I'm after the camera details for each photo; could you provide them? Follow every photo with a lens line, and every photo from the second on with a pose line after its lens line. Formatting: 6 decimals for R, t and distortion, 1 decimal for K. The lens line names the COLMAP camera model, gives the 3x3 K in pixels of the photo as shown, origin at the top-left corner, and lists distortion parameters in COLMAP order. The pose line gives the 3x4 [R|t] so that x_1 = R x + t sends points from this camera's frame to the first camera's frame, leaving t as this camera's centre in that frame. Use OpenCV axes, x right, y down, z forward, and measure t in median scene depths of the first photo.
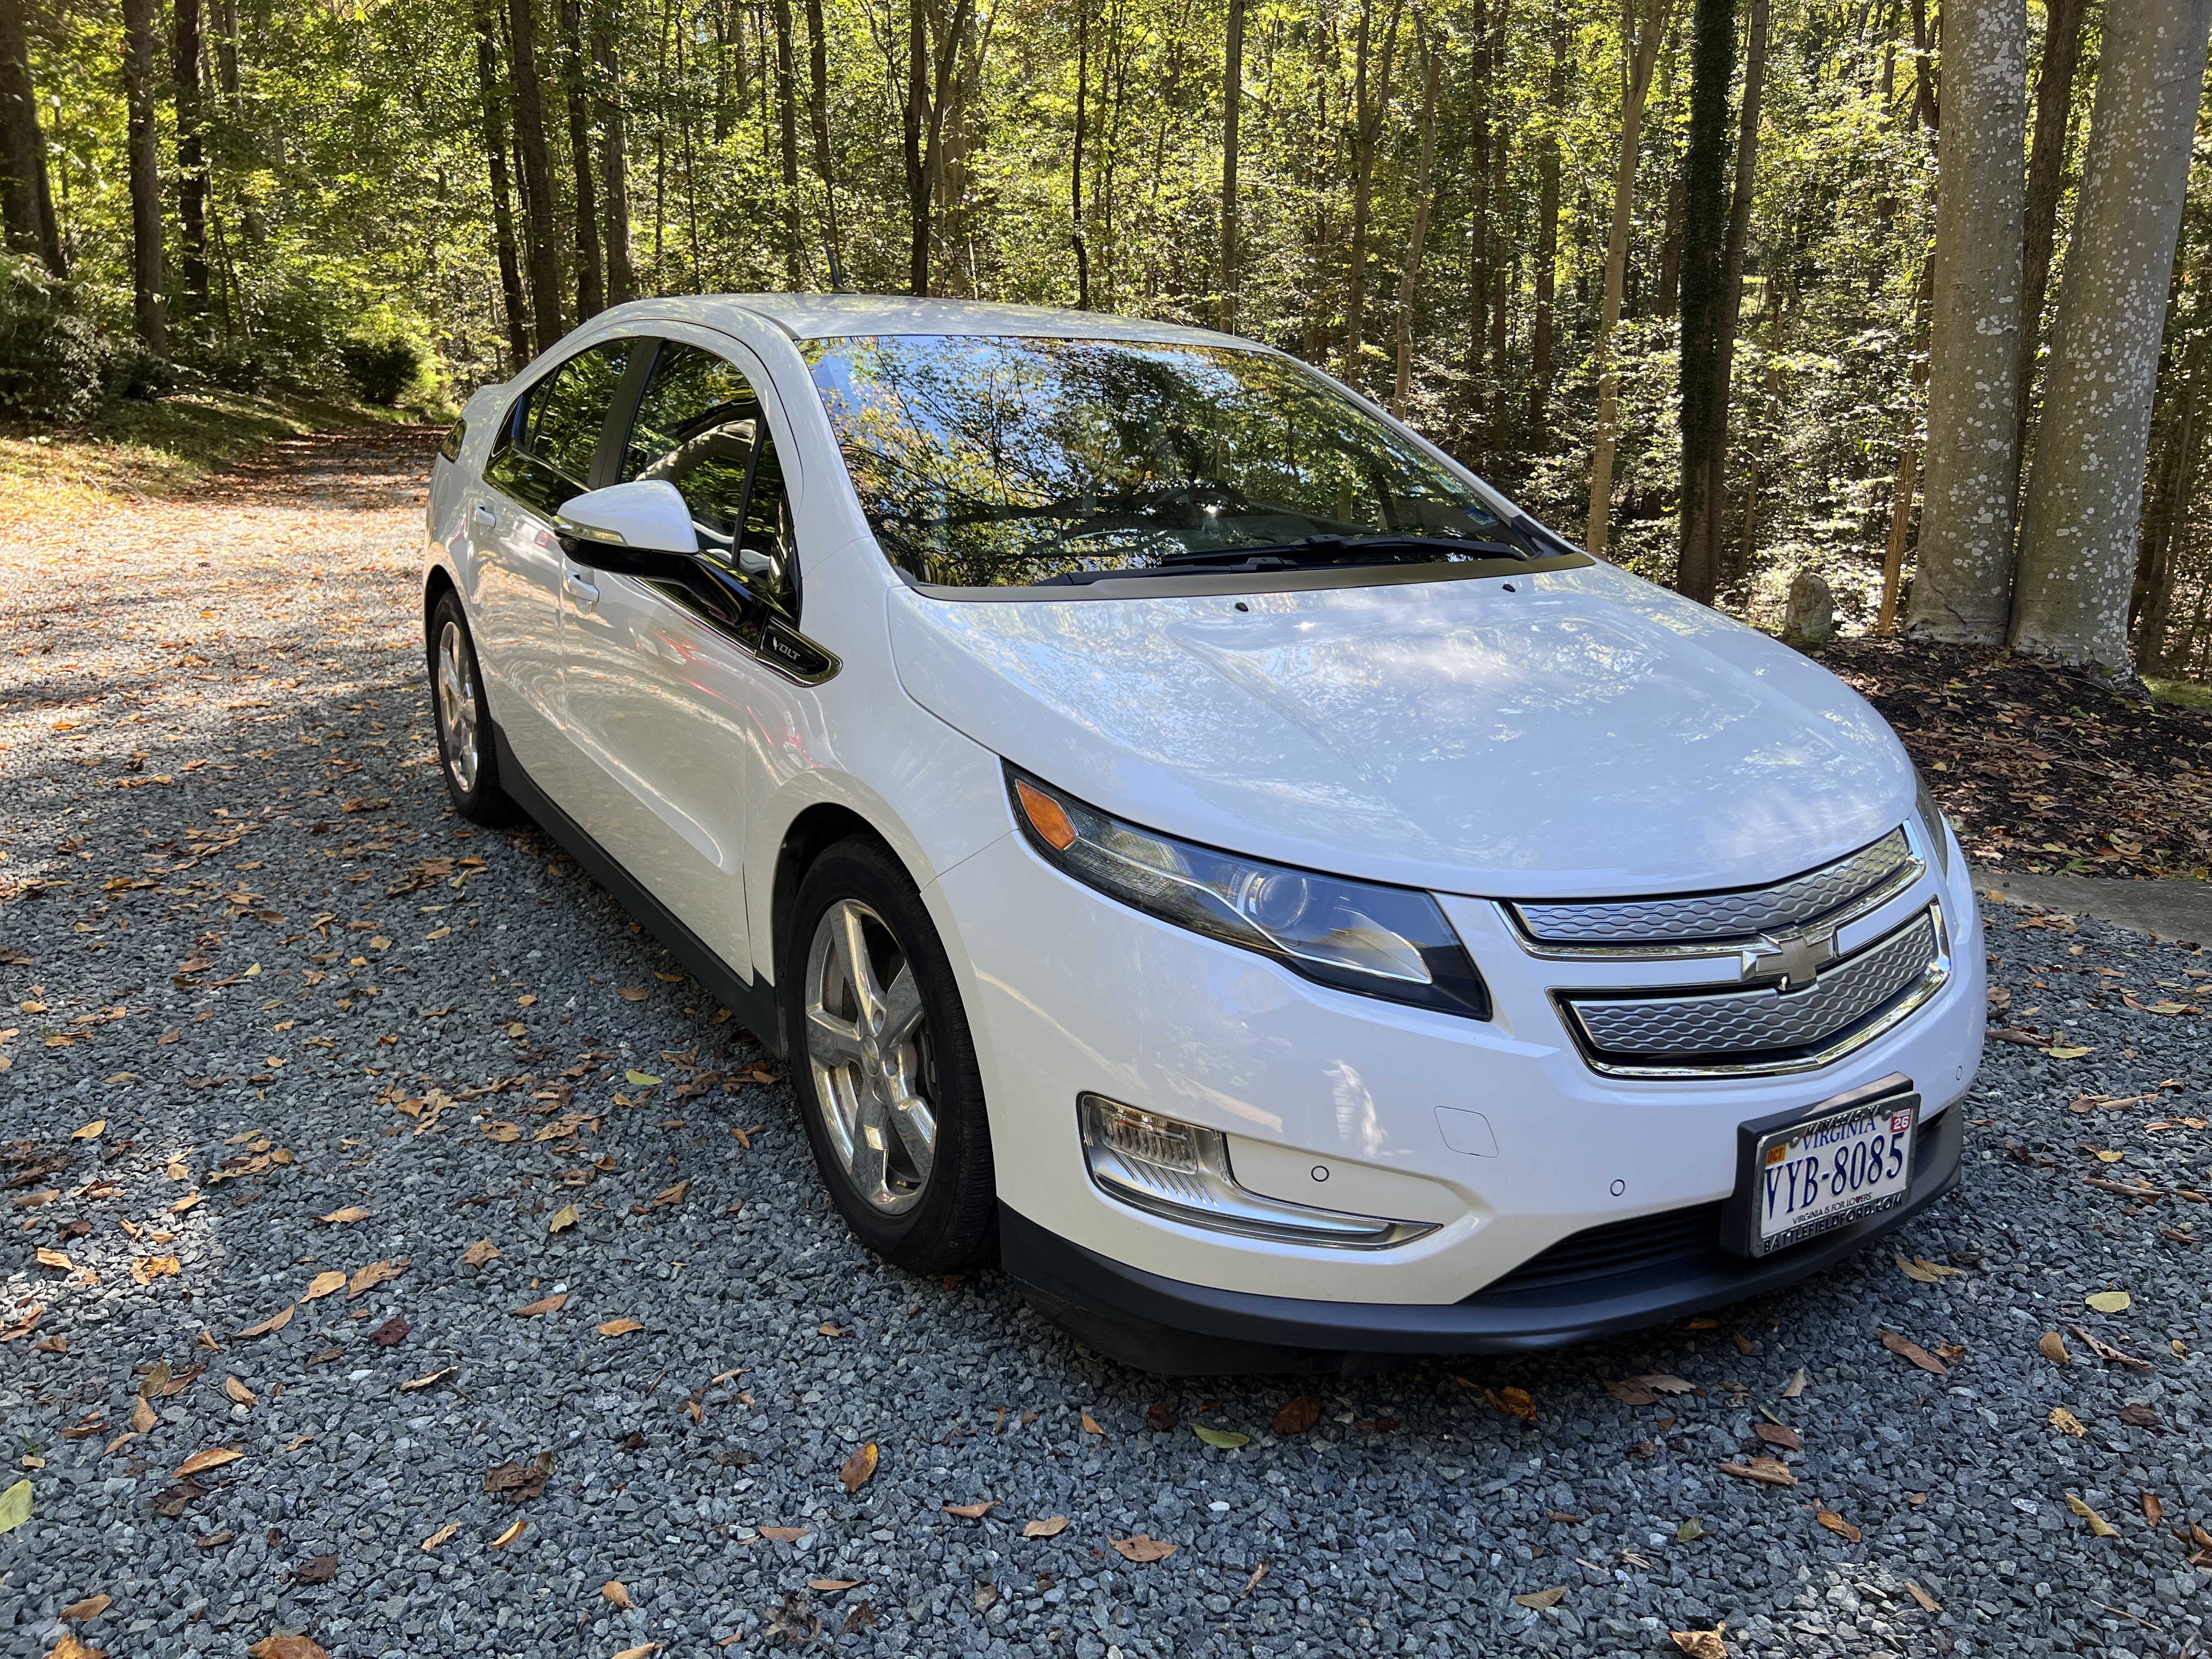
lens RADIAL K [[1662.3, 0, 1125.5], [0, 1662.3, 833.9], [0, 0, 1]] dist [0.053439, -0.058870]
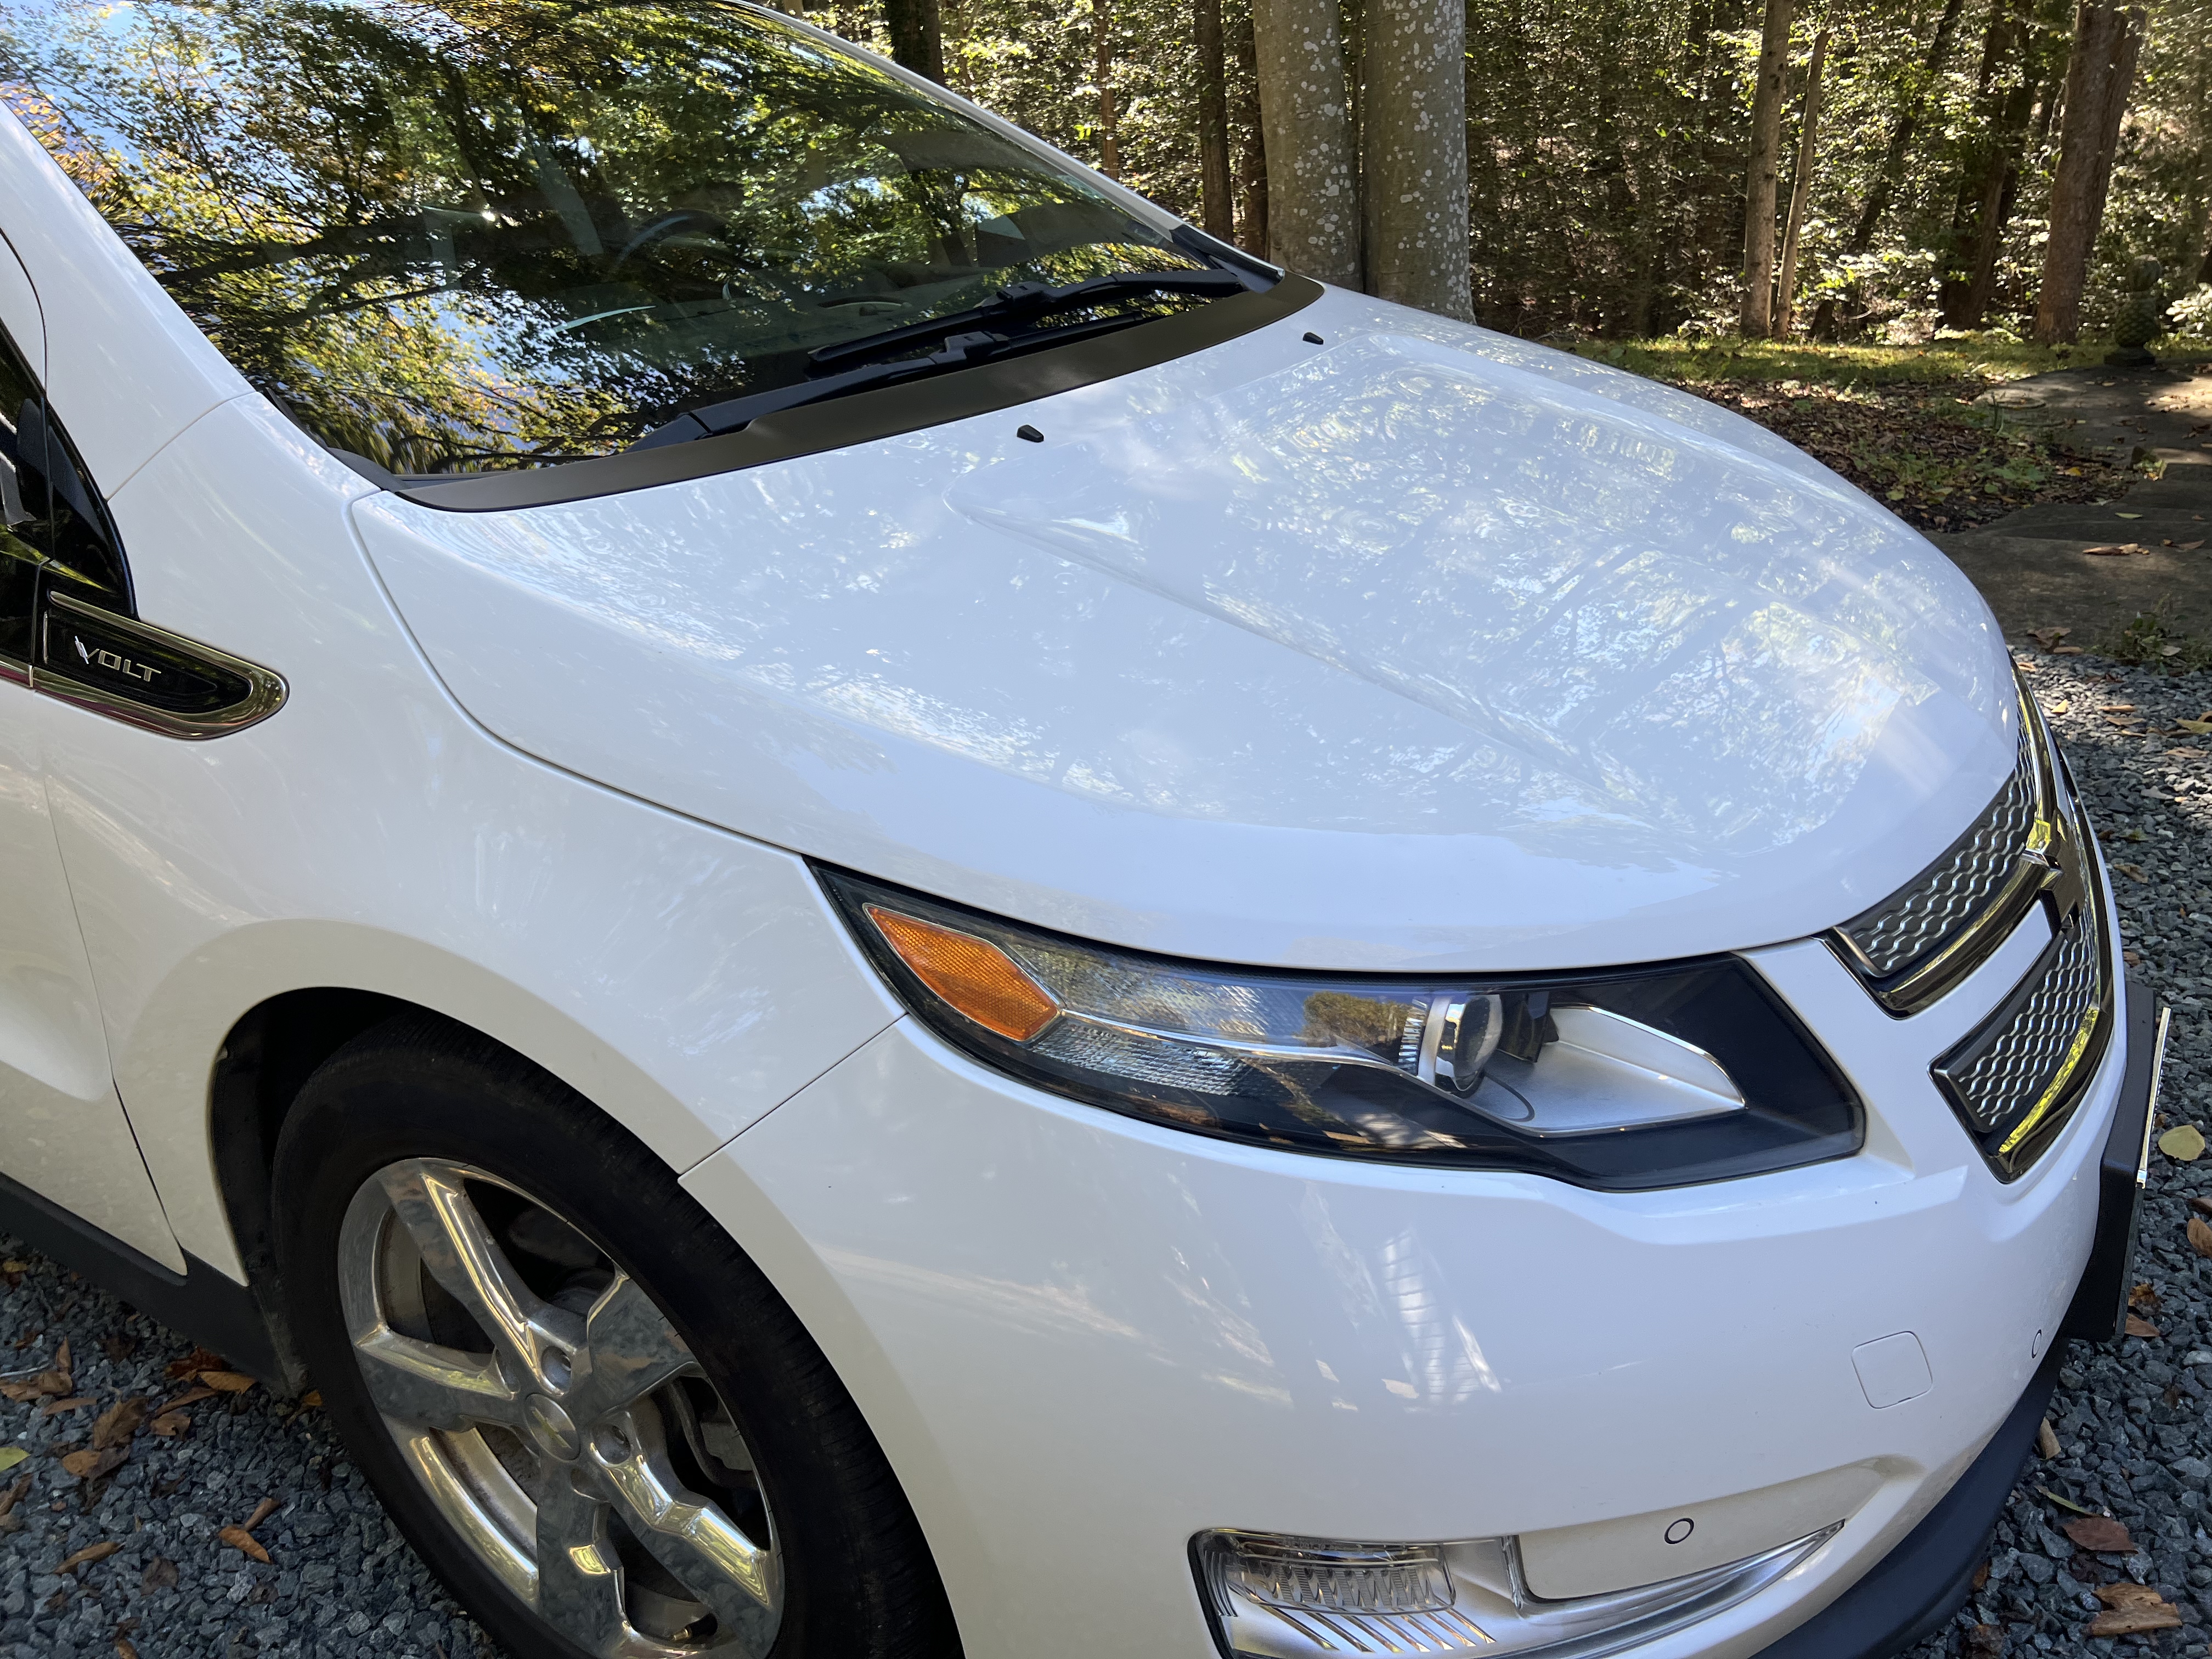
lens RADIAL K [[1662.3, 0, 1118.1], [0, 1662.3, 814.3], [0, 0, 1]] dist [0.053439, -0.058870]
pose [[0.897759, -0.231461, 0.374774, -0.092739], [0.176221, 0.968487, 0.176008, -0.068865], [-0.403703, -0.091970, 0.910256, 0.303982]]
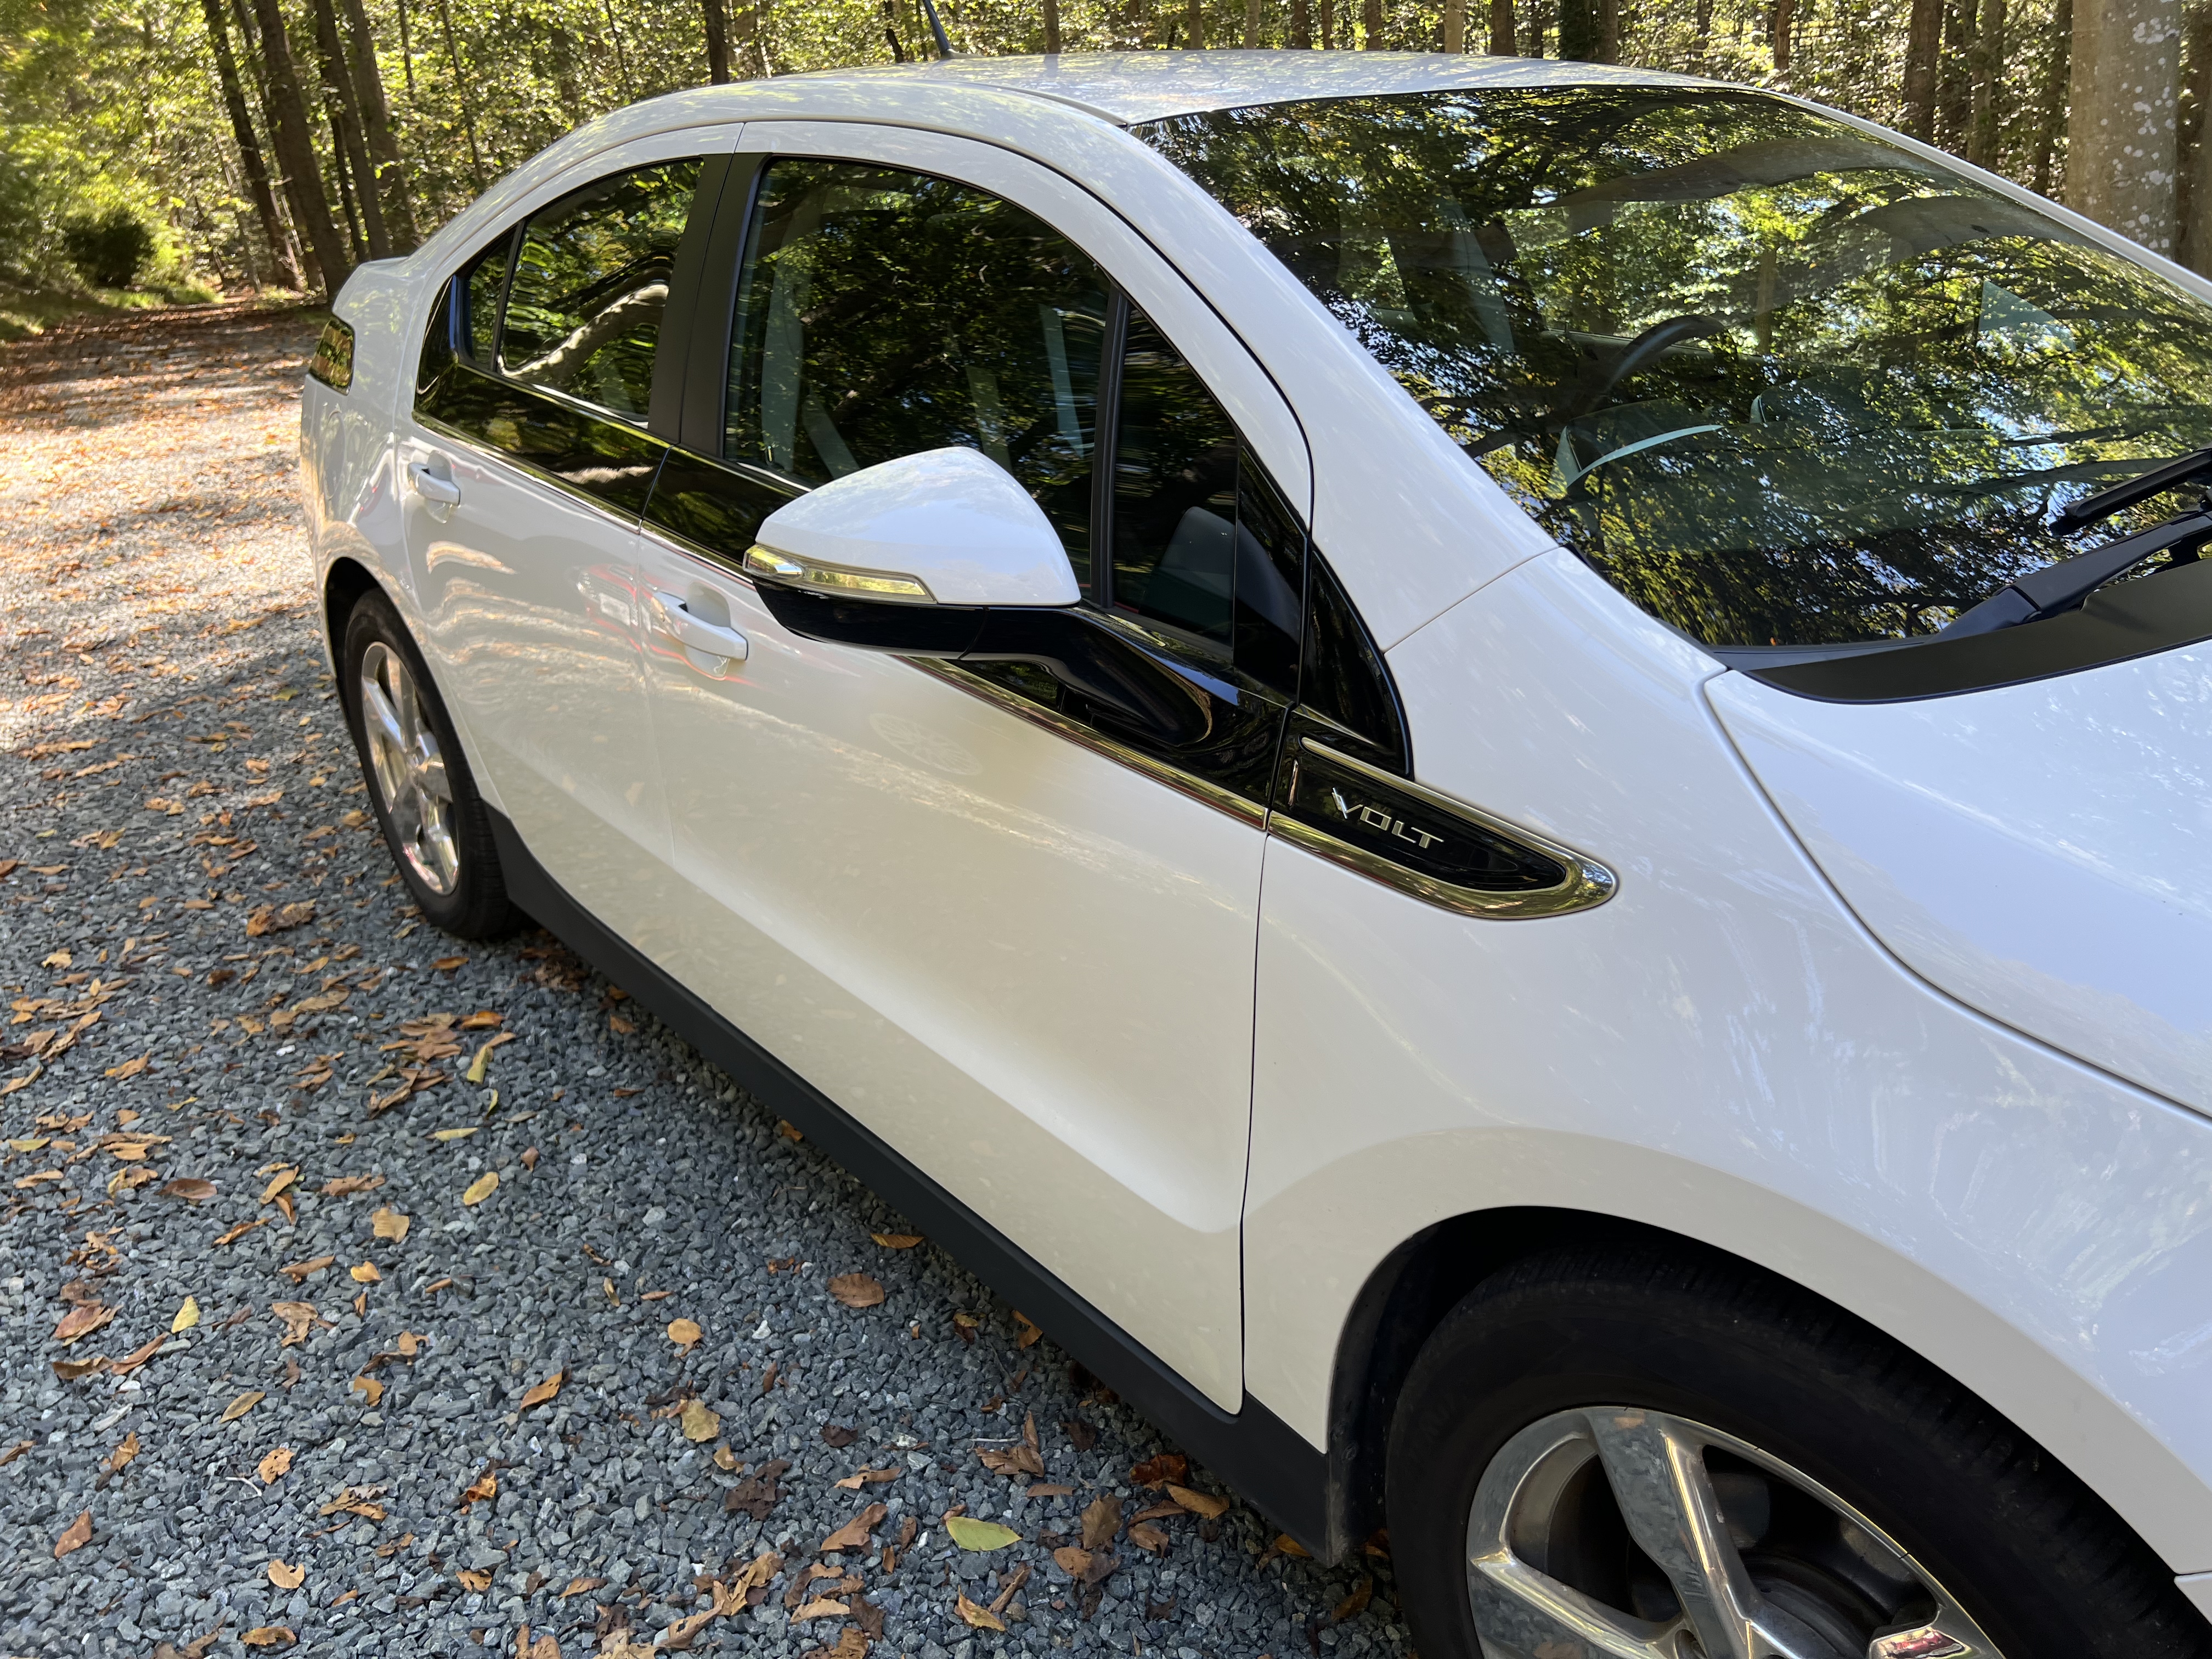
lens RADIAL K [[1662.3, 0, 1124.4], [0, 1662.3, 831.5], [0, 0, 1]] dist [0.053439, -0.058870]
pose [[0.990182, -0.113693, 0.081328, -0.208412], [0.104708, 0.988696, 0.107317, -0.109896], [-0.092610, -0.097747, 0.990893, 0.376540]]
